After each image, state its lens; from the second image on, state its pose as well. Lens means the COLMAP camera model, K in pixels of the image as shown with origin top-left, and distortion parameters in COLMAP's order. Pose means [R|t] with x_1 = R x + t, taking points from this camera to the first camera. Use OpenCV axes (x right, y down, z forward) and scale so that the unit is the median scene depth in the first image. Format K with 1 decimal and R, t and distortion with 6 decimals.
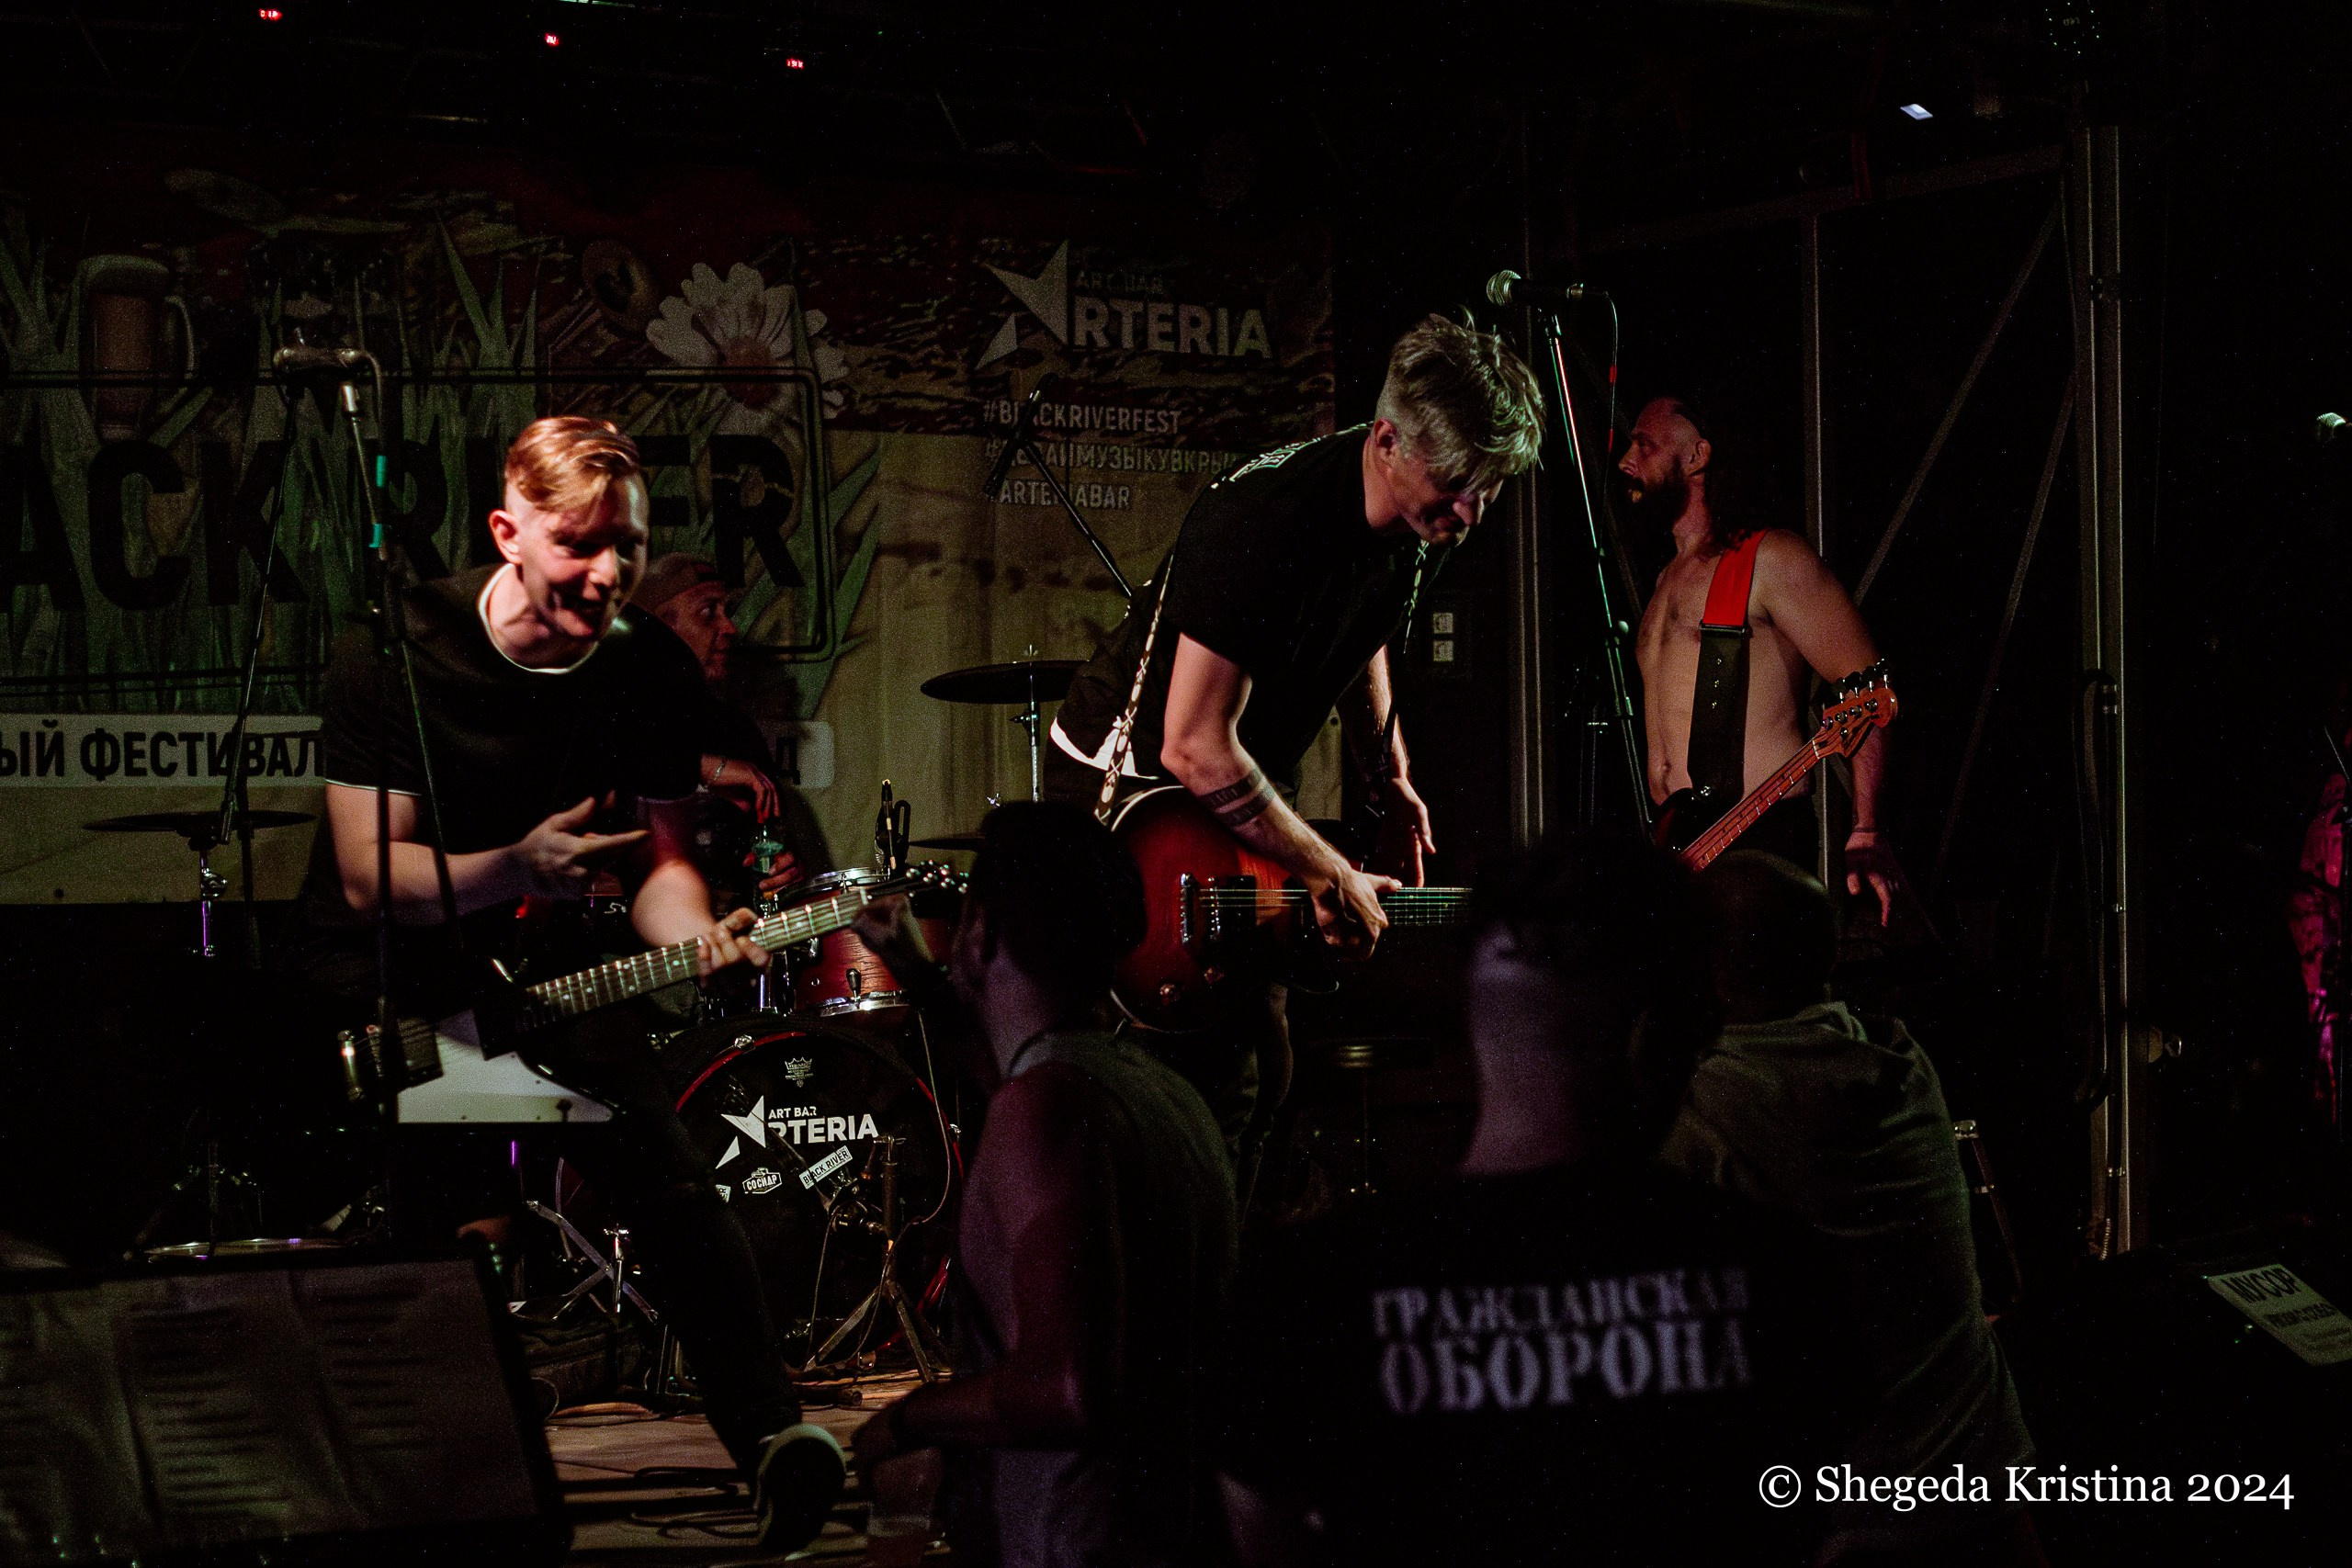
lens RADIAL K [[5076.0, 0, 1382.7], [0, 5076.0, 791.9], [0, 0, 1]] dist [-0.075418, -0.342599]
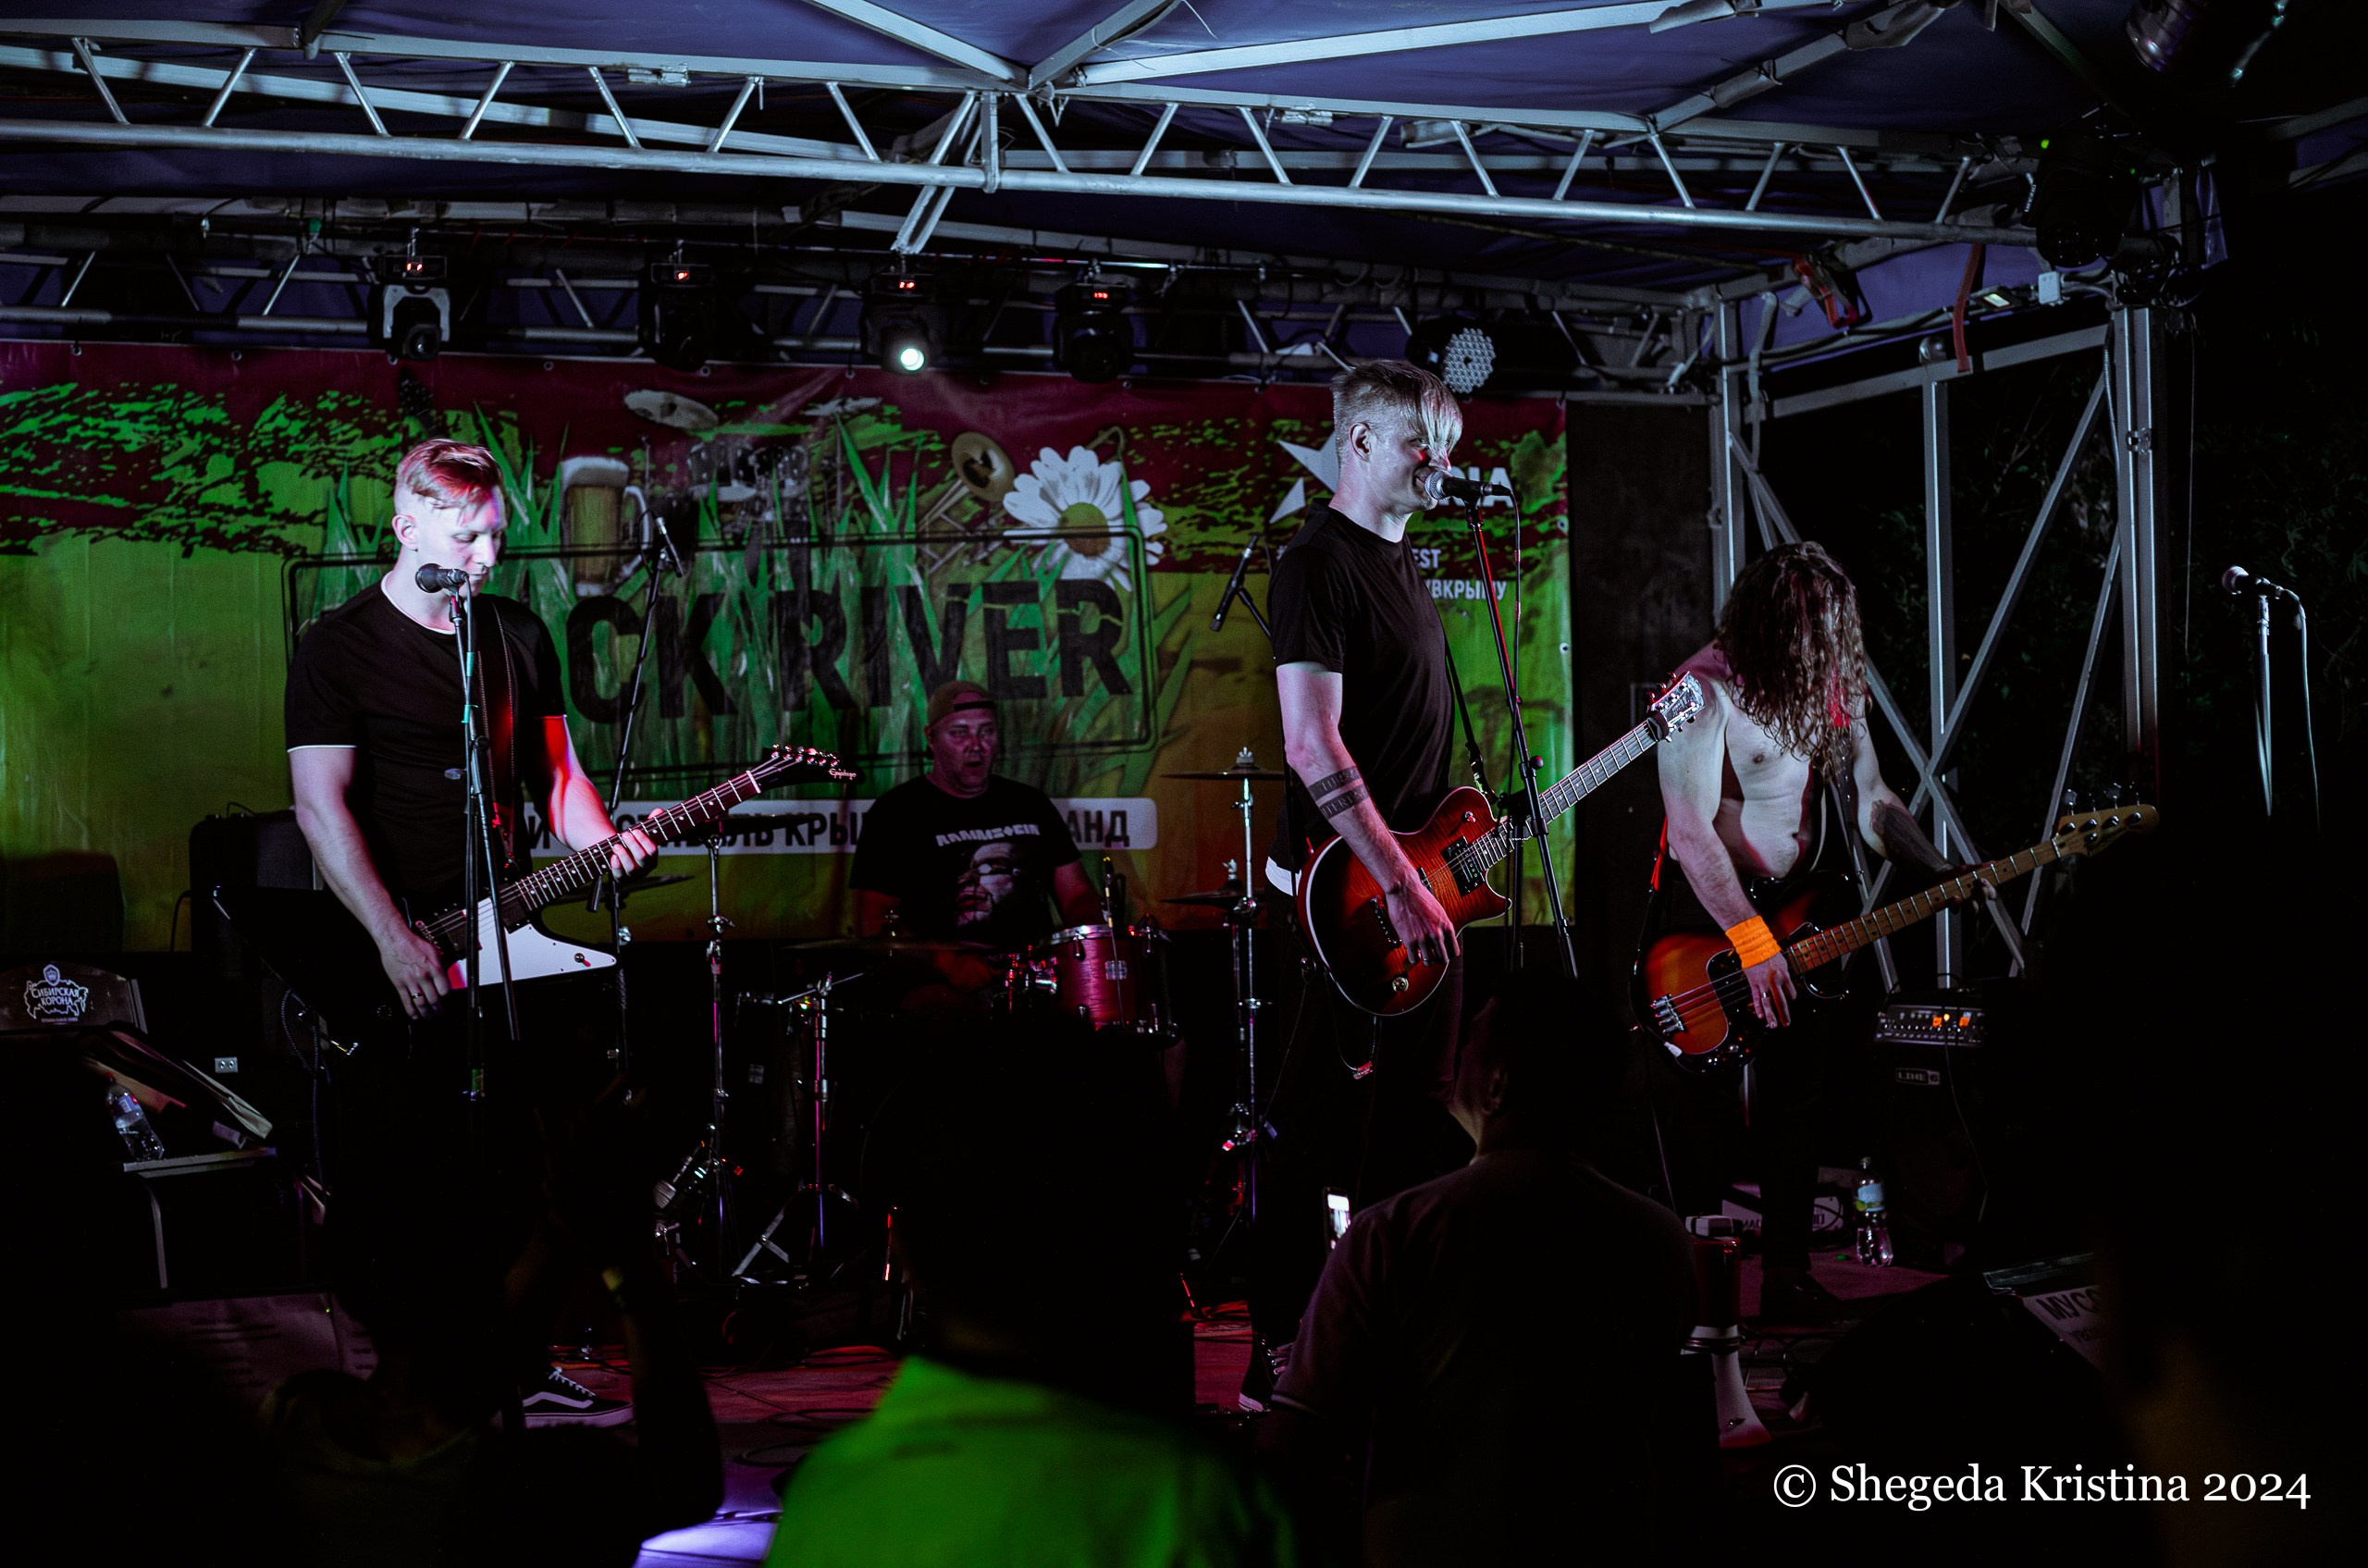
lens RADIAL K [[3782.5, 0, 1062.2], [0, 3782.5, 753.5], [0, 0, 1]] dist [-0.082650, -0.076860]
pose [[0.970562, -0.009156, -0.240676, 0.103597], [0.007433, 0.999940, -0.008066, -0.017877], [0.240735, 0.006039, 0.970572, 0.055207]]
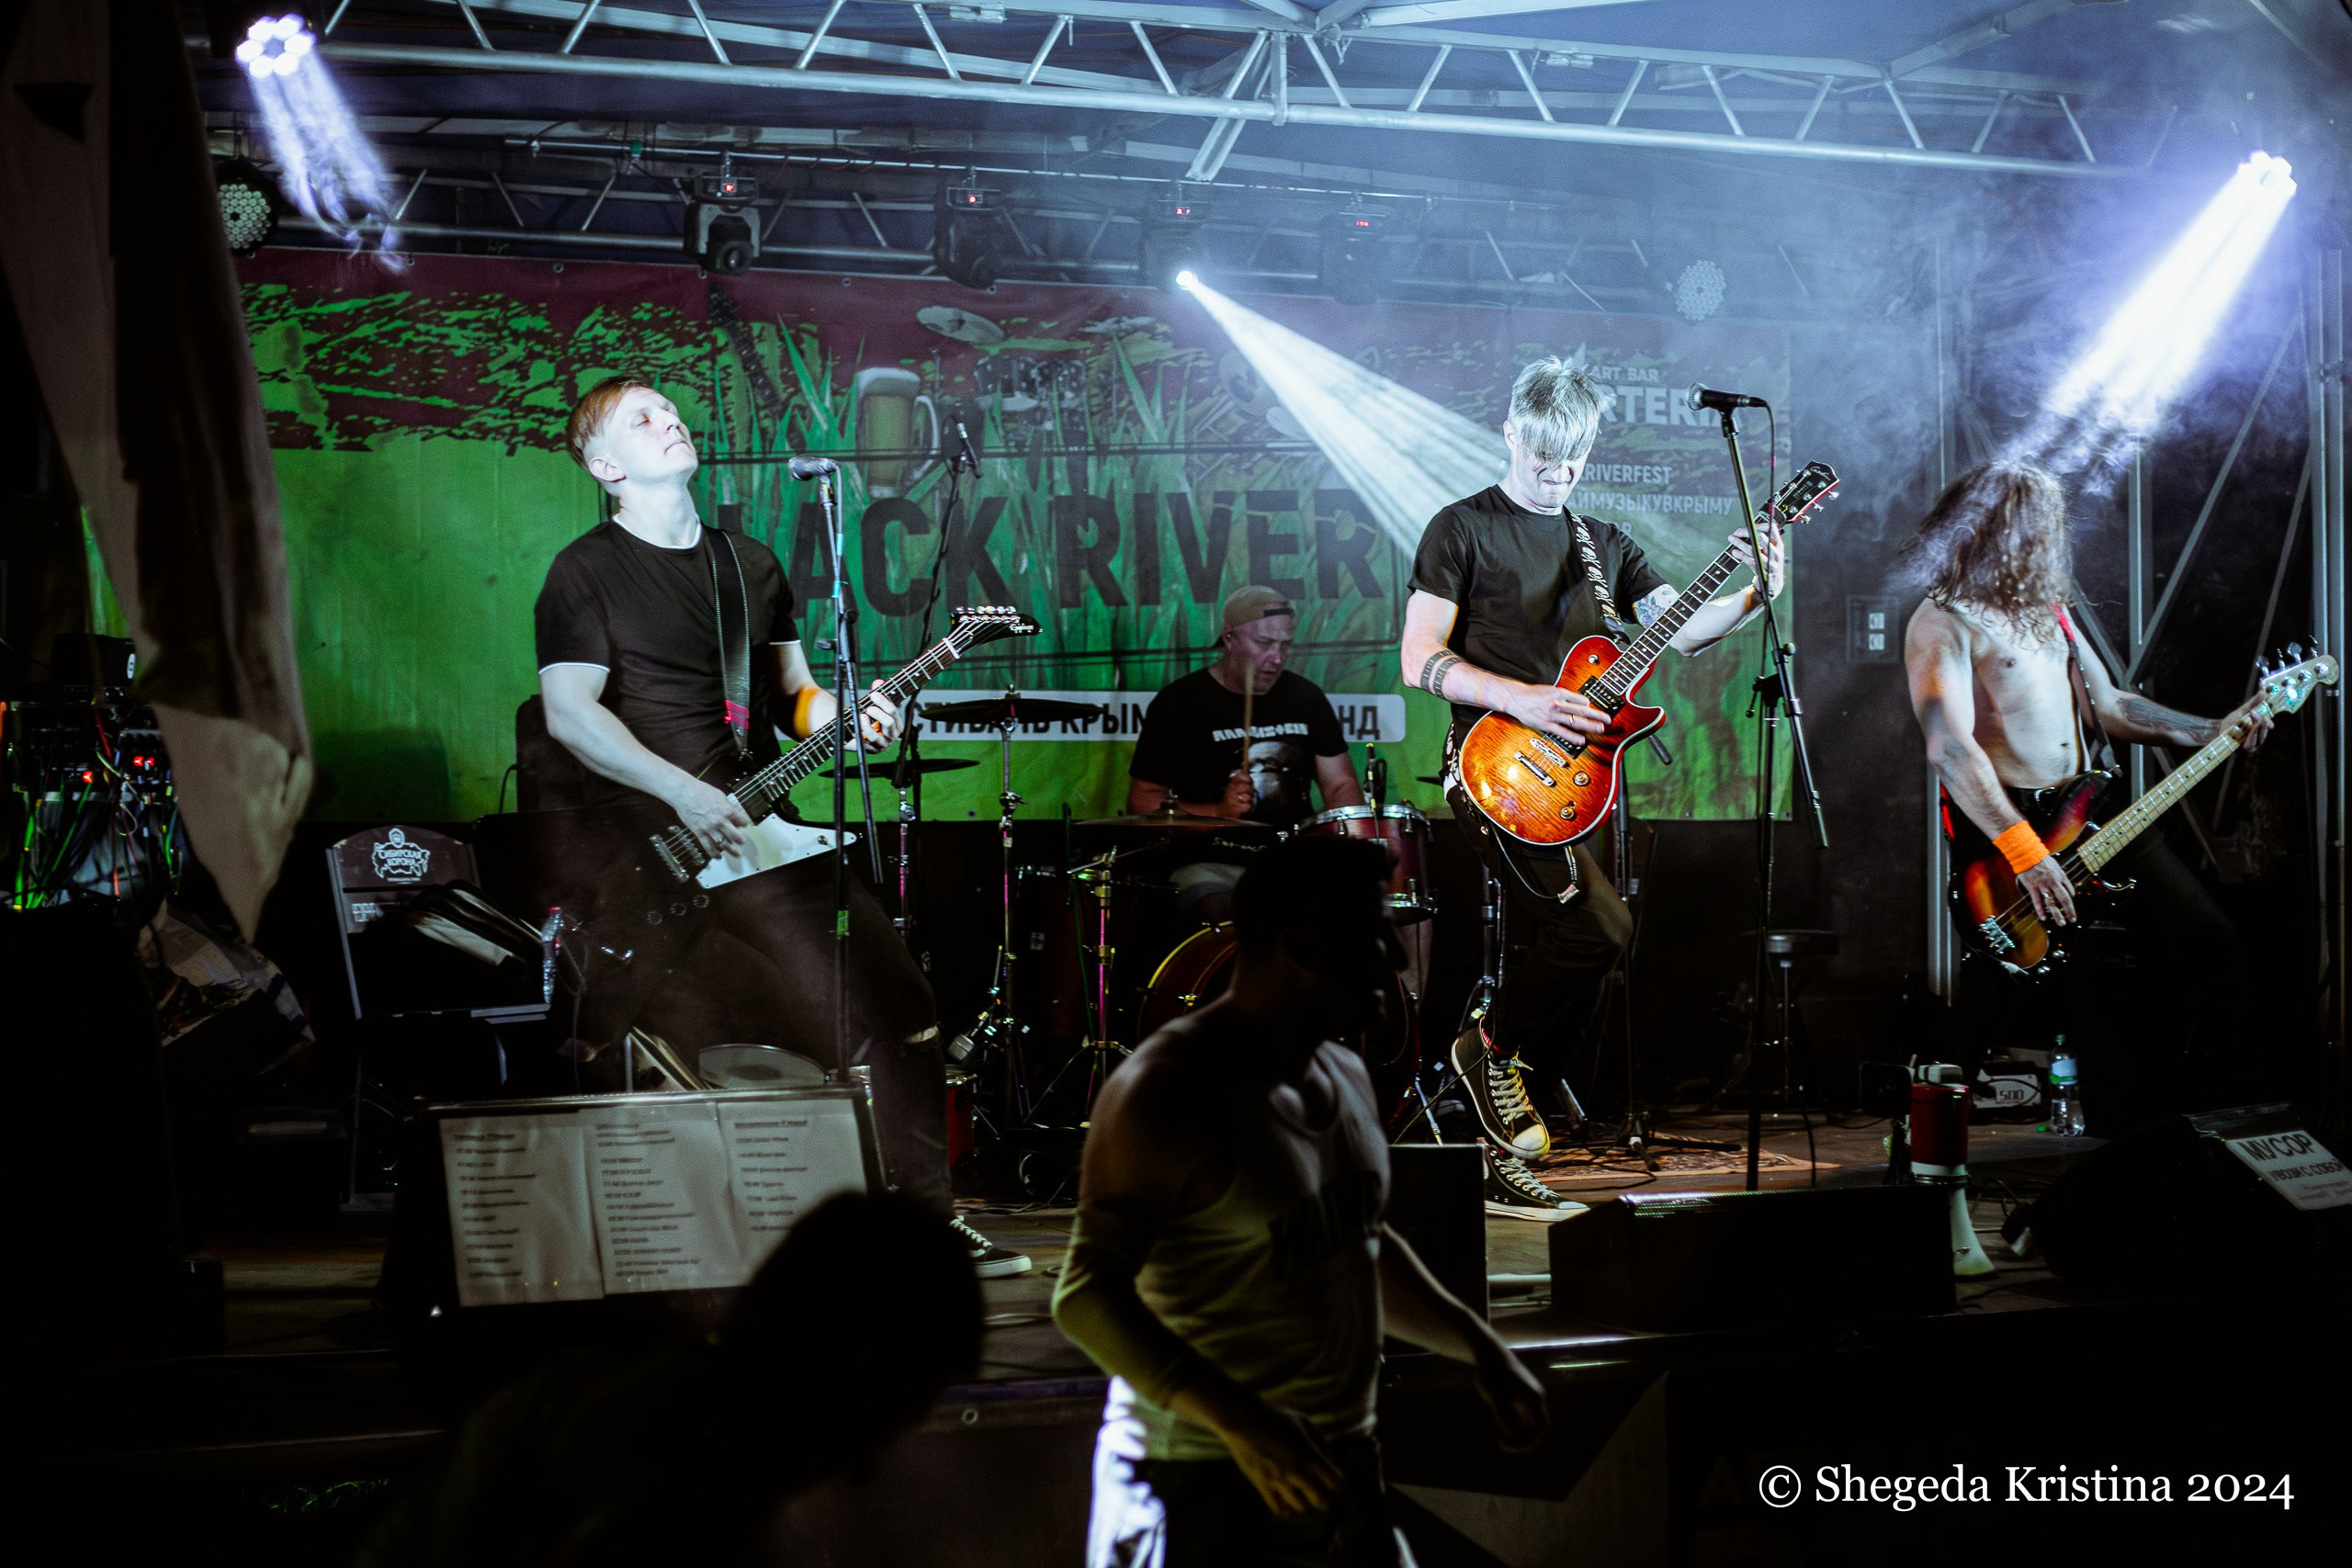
lens RADIAL K [[3696.6, 0, 1252.6], [0, 3696.6, 724.0], [0, 0, 1]] dist [-0.097794, 0.092573]
pose [[0.971055, 0.007095, -0.238751, 0.094974], [-0.006269, 0.999971, 0.004218, -0.009944], [0.238774, -0.002599, 0.971072, 0.006774]]
